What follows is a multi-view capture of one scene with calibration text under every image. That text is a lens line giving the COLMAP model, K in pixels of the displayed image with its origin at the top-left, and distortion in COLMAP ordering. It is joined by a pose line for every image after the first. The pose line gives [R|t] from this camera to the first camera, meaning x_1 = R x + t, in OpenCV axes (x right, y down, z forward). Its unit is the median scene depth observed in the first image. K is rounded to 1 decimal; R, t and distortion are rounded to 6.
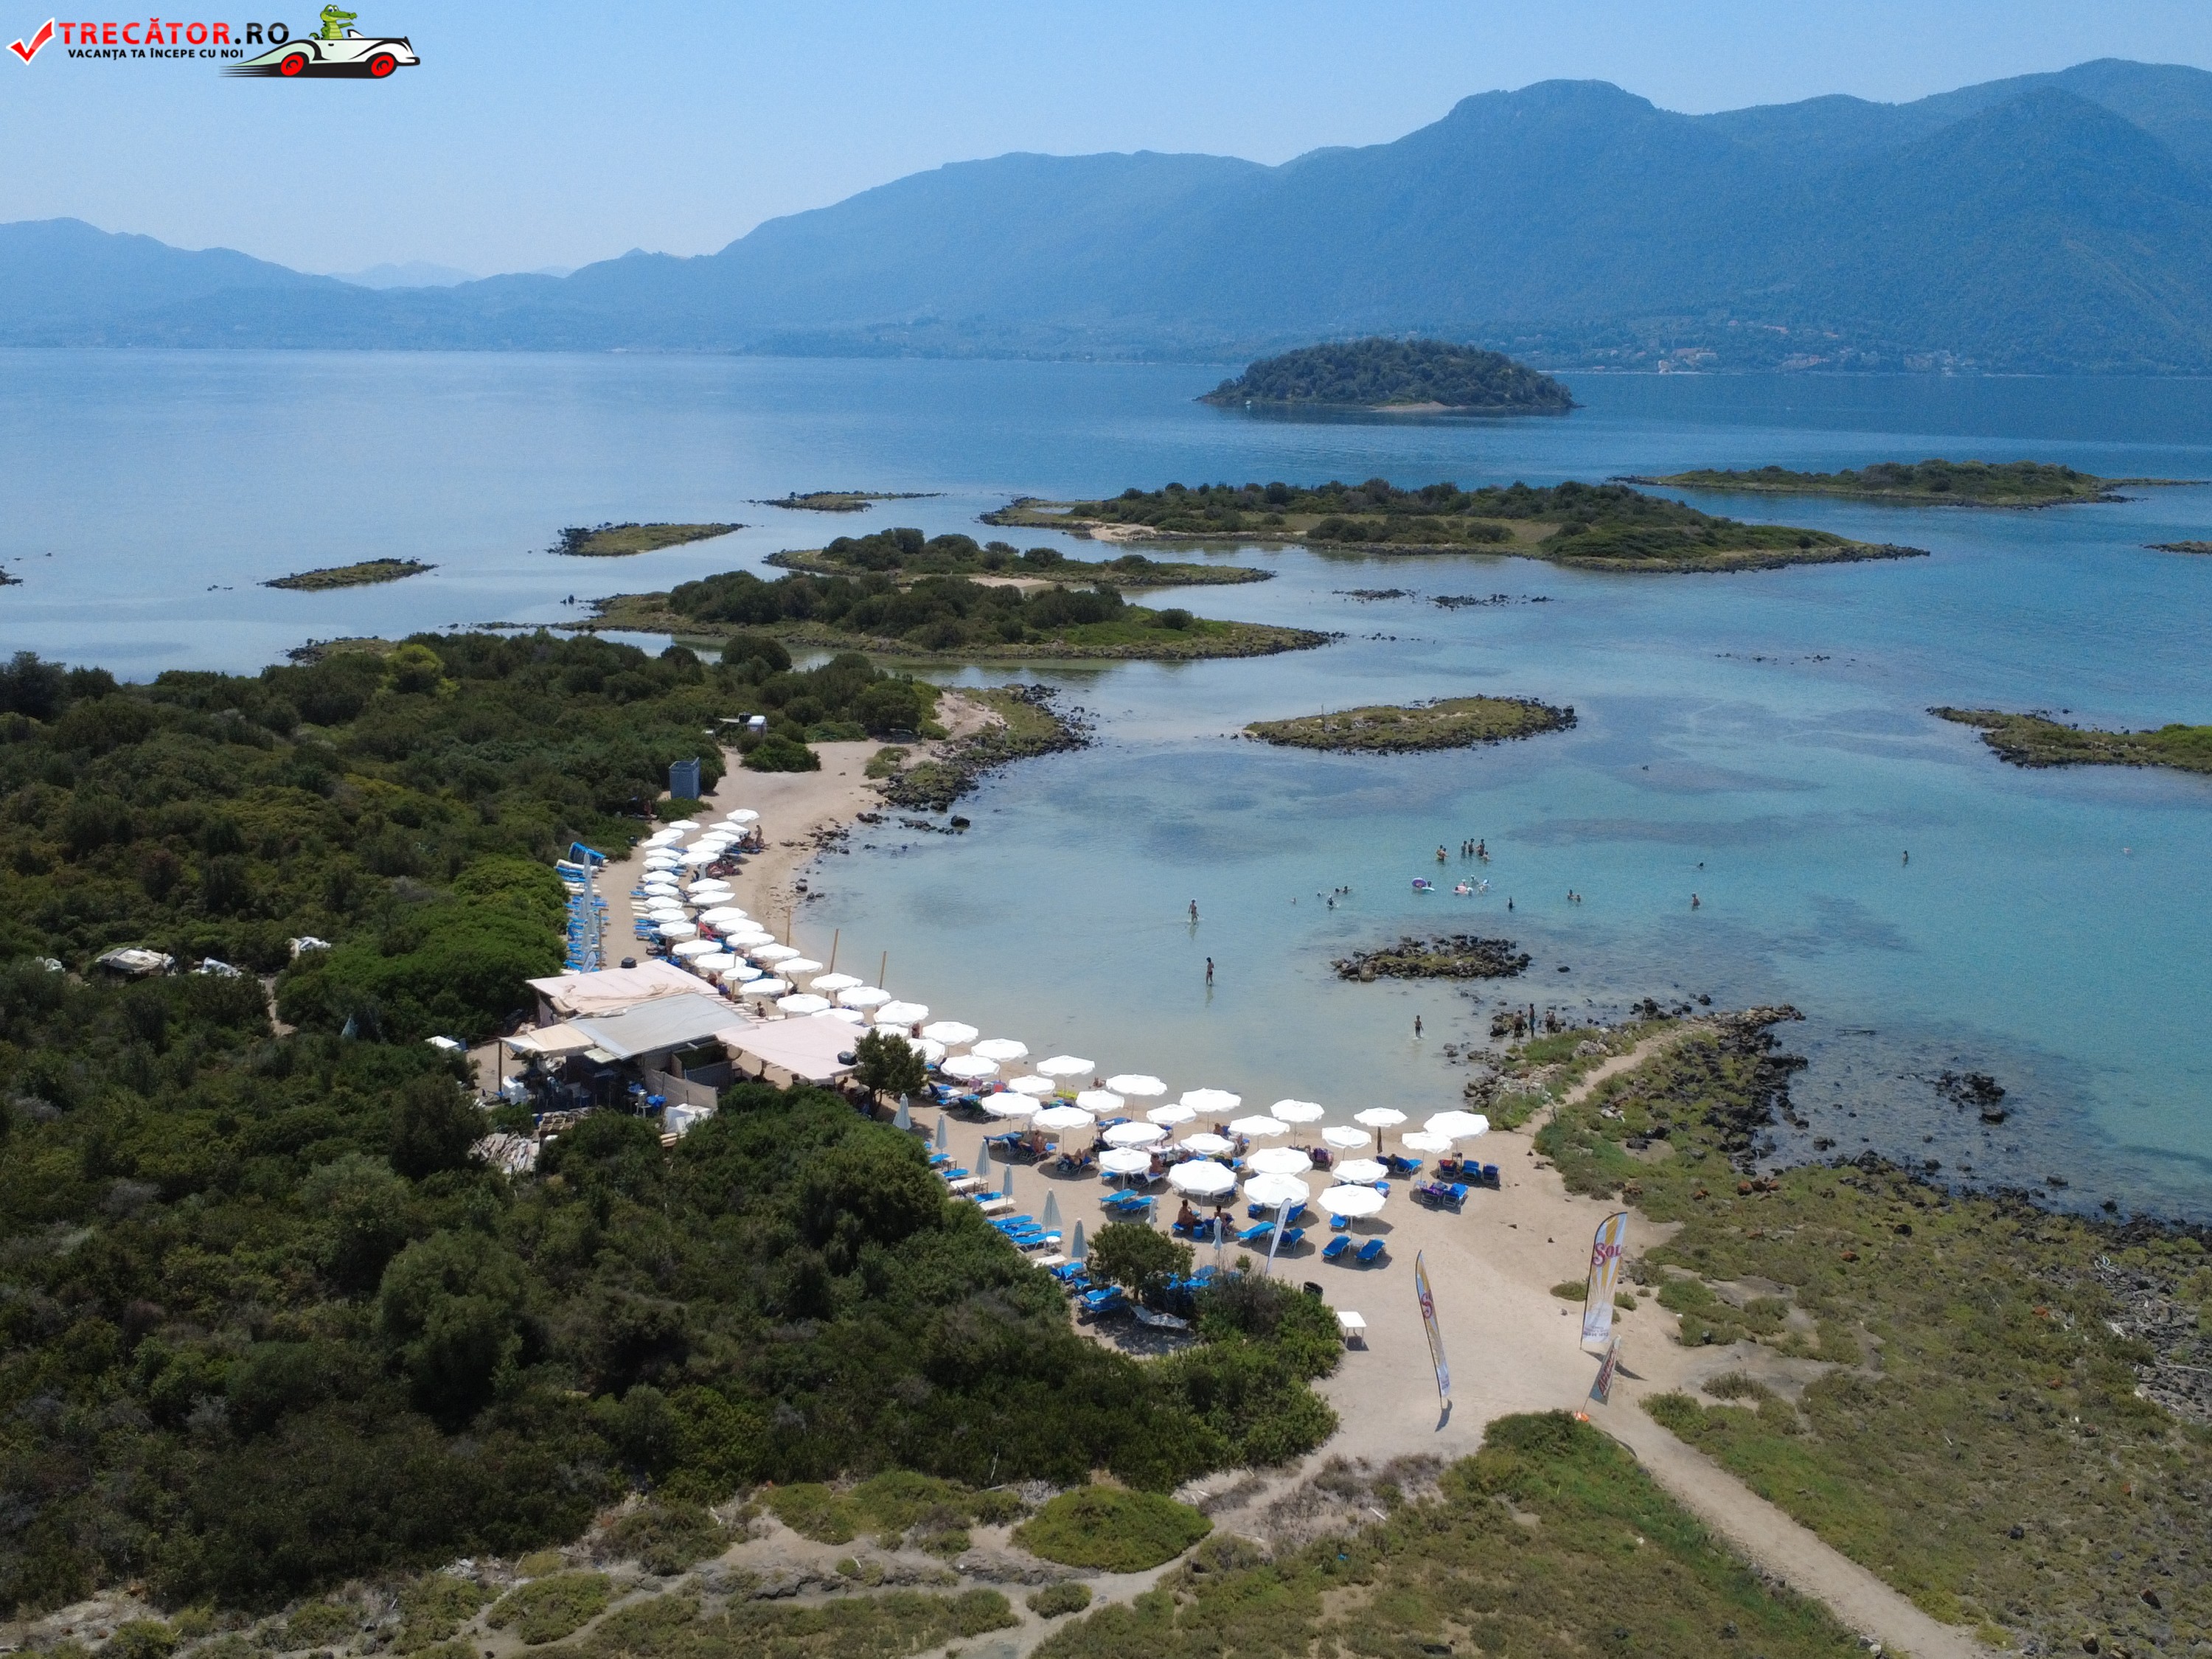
lens RADIAL K [[2181.7, 0, 1094.8], [0, 2181.7, 830.5], [0, 0, 1]] dist [0.000559, 0.000000]
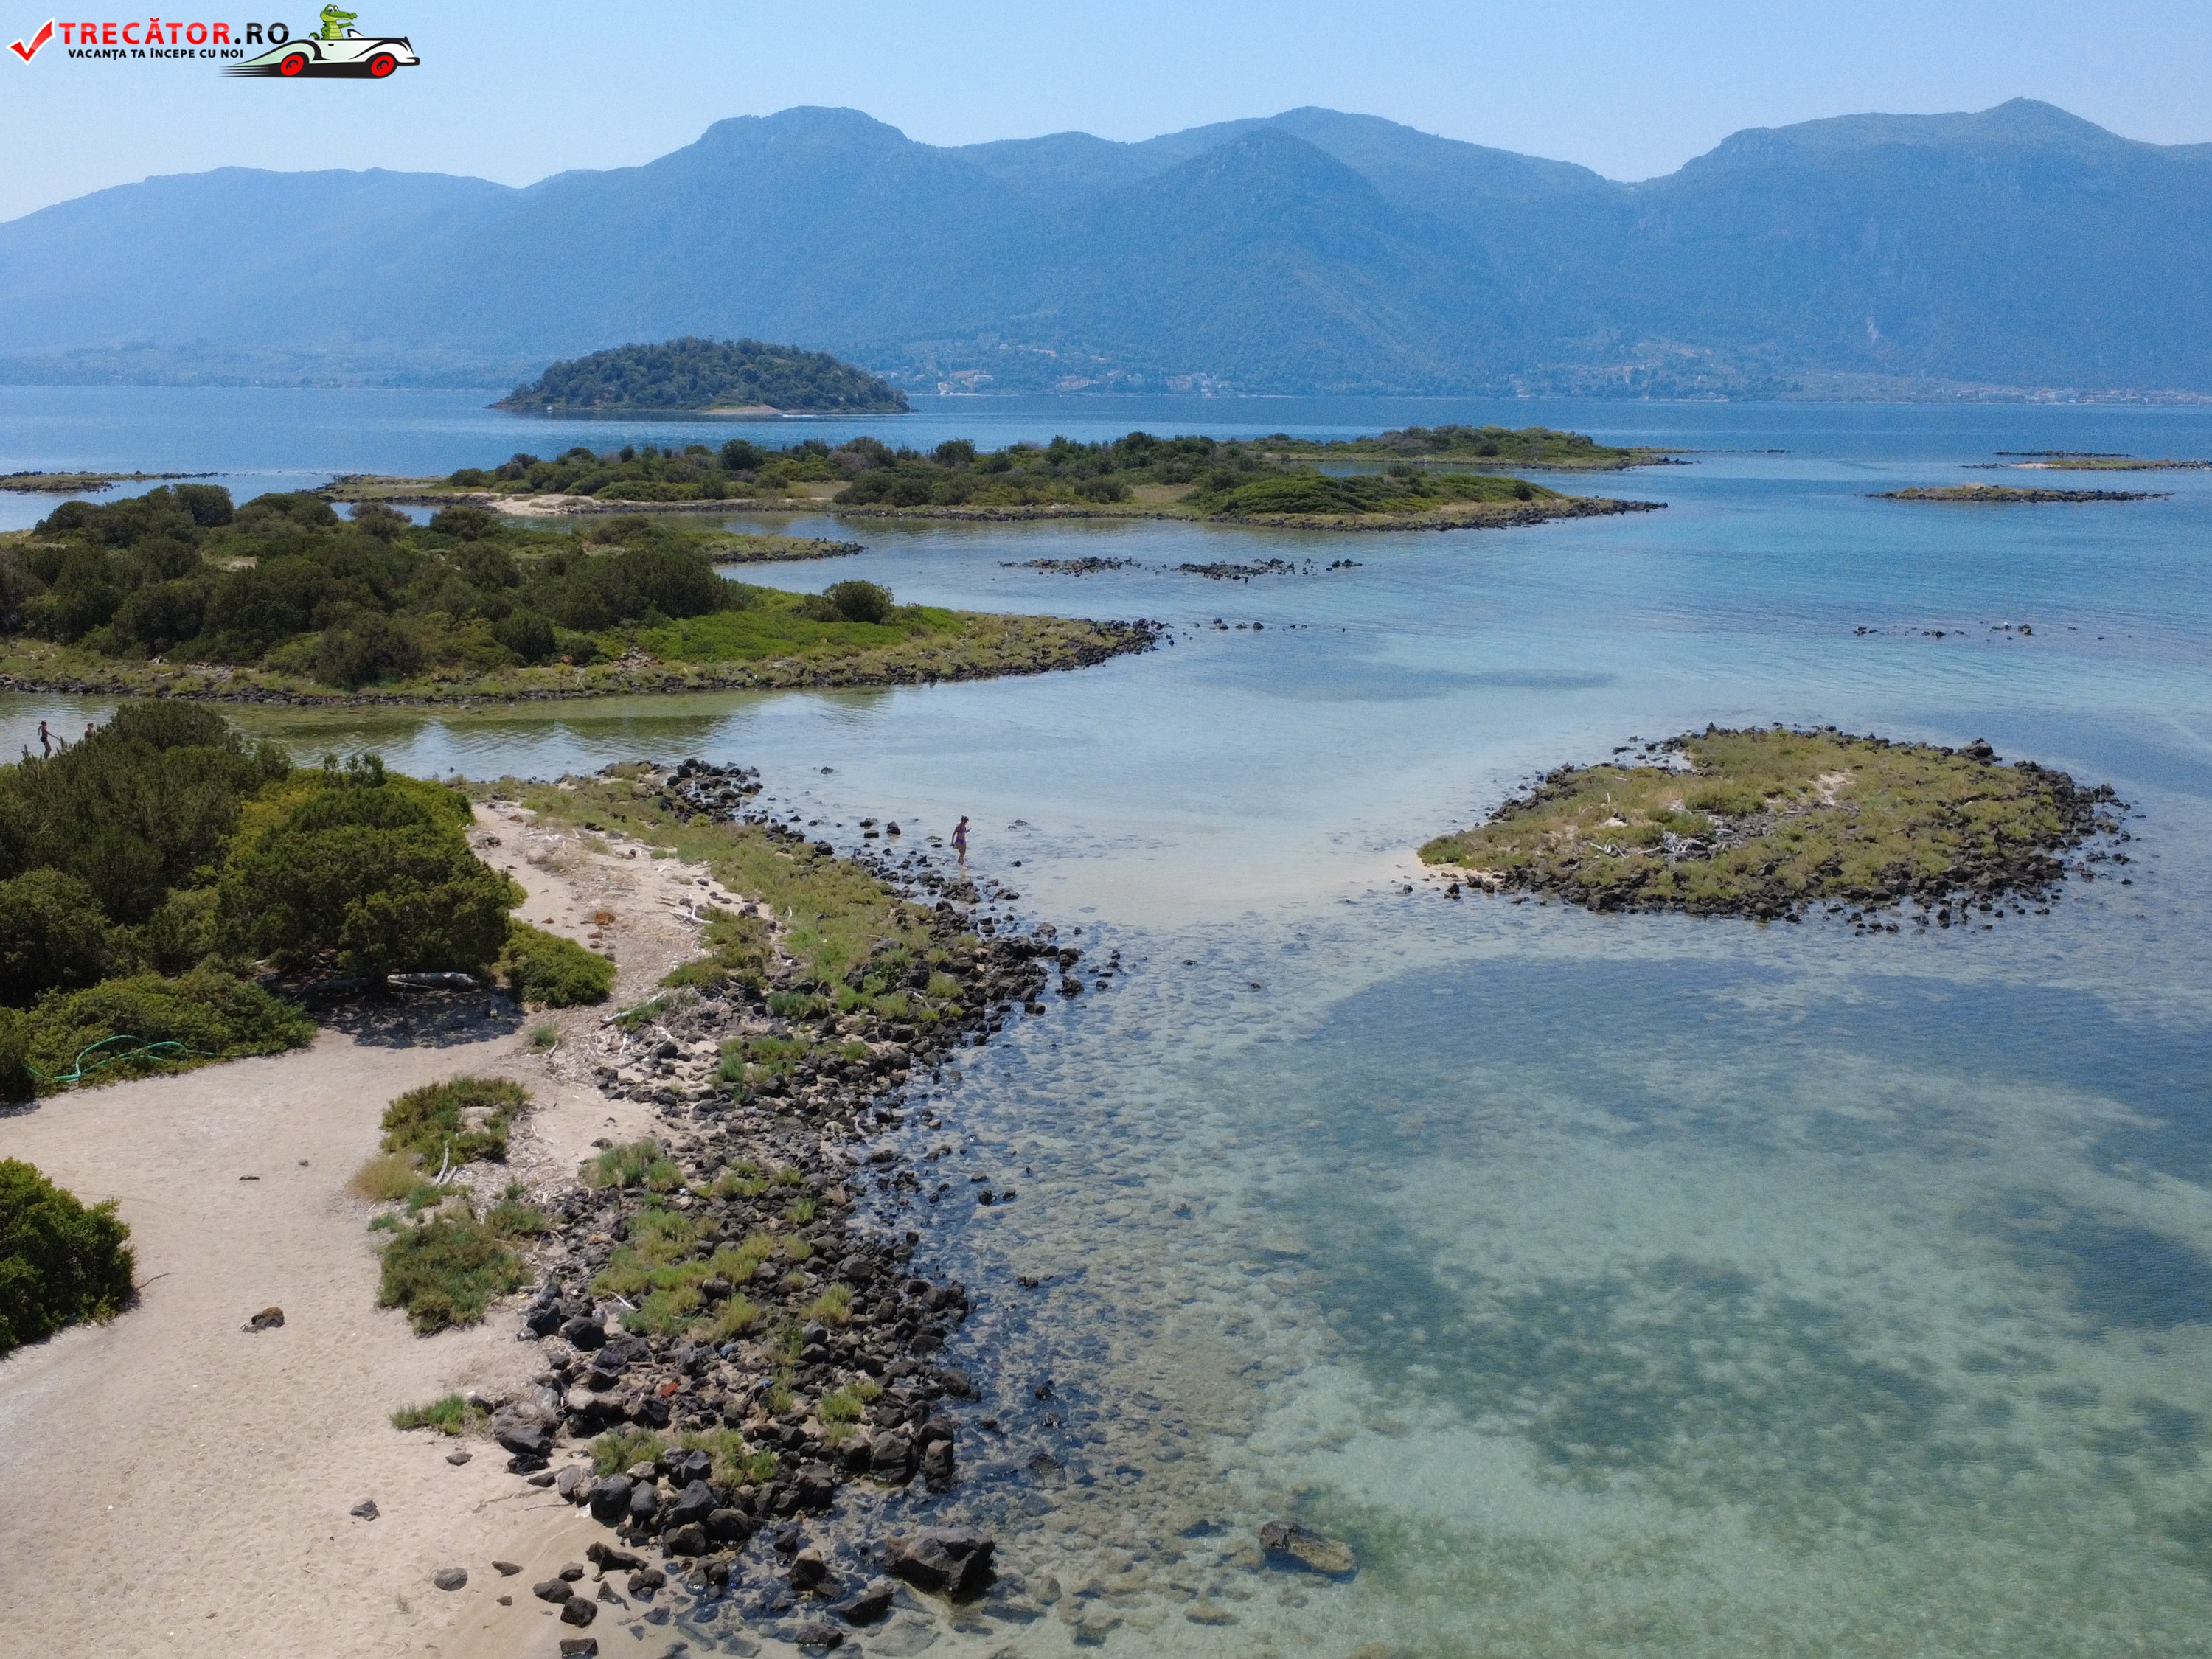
lens RADIAL K [[2181.7, 0, 1100.3], [0, 2181.7, 819.4], [0, 0, 1]] dist [0.000559, 0.000000]
pose [[0.945092, -0.066431, 0.319983, -0.032387], [0.072664, 0.997328, -0.007565, -0.019376], [-0.318625, 0.030401, 0.947393, 0.245711]]
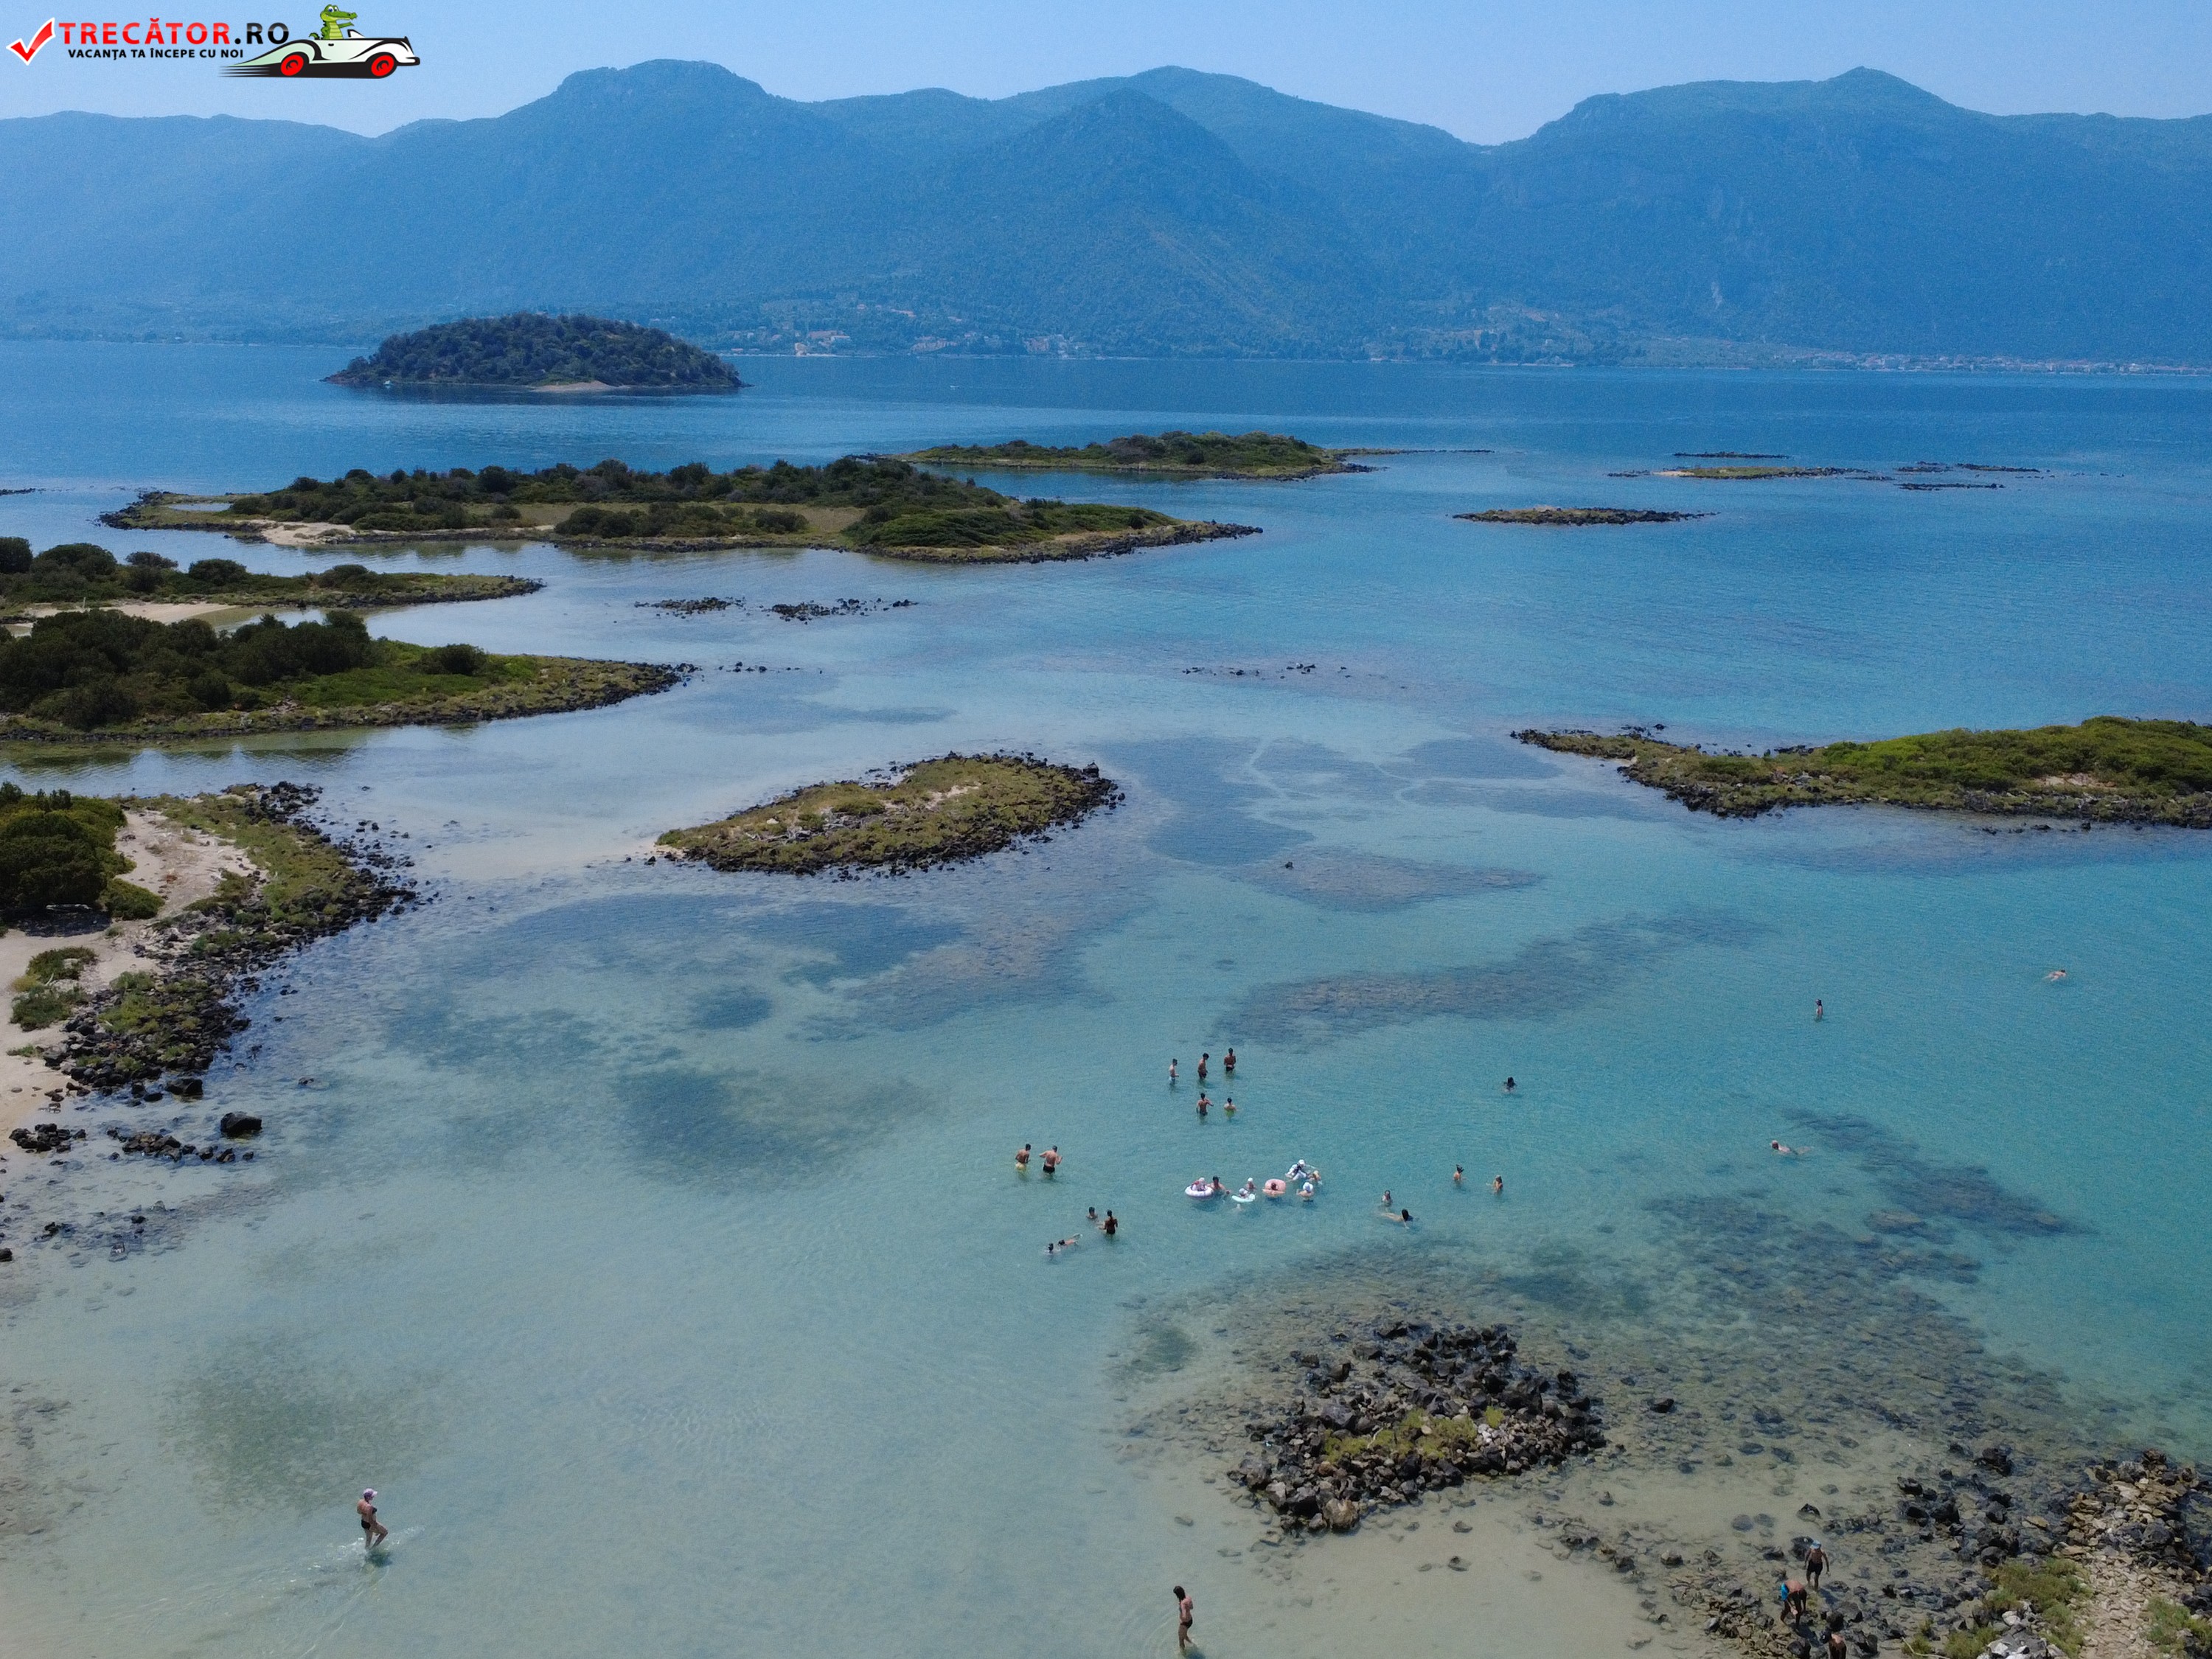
lens RADIAL K [[2181.7, 0, 1103.4], [0, 2181.7, 824.0], [0, 0, 1]] dist [0.000559, 0.000000]
pose [[0.924409, -0.079223, 0.373085, -0.017112], [0.077785, 0.996790, 0.018933, -0.019326], [-0.373387, 0.011519, 0.927604, 0.129217]]
